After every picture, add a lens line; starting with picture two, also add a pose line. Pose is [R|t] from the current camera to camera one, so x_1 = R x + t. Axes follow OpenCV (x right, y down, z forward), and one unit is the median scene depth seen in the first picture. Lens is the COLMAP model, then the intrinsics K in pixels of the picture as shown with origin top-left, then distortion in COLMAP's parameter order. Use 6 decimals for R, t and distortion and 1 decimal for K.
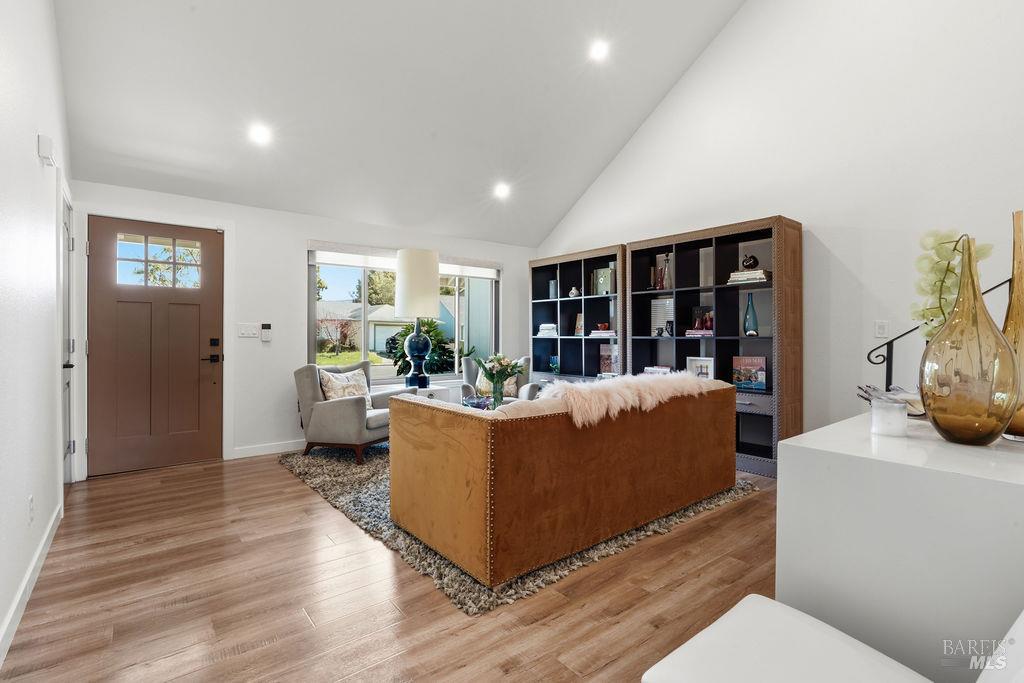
lens RADIAL K [[471.4, 0, 496.7], [0, 471.4, 327.4], [0, 0, 1]] dist [-0.000112, 0.000099]
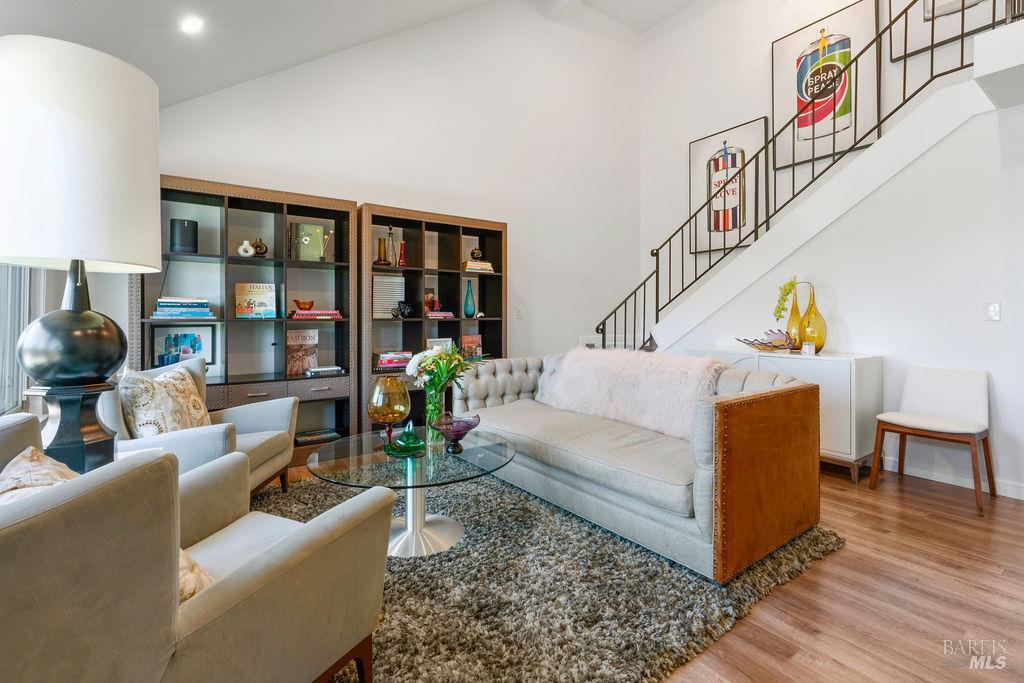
lens RADIAL K [[471.4, 0, 496.7], [0, 471.4, 327.4], [0, 0, 1]] dist [-0.000112, 0.000099]
pose [[0.069610, -0.009320, 0.997531, -0.570966], [-0.008354, 0.999916, 0.009925, 0.028084], [-0.997539, -0.009024, 0.069526, 0.788708]]
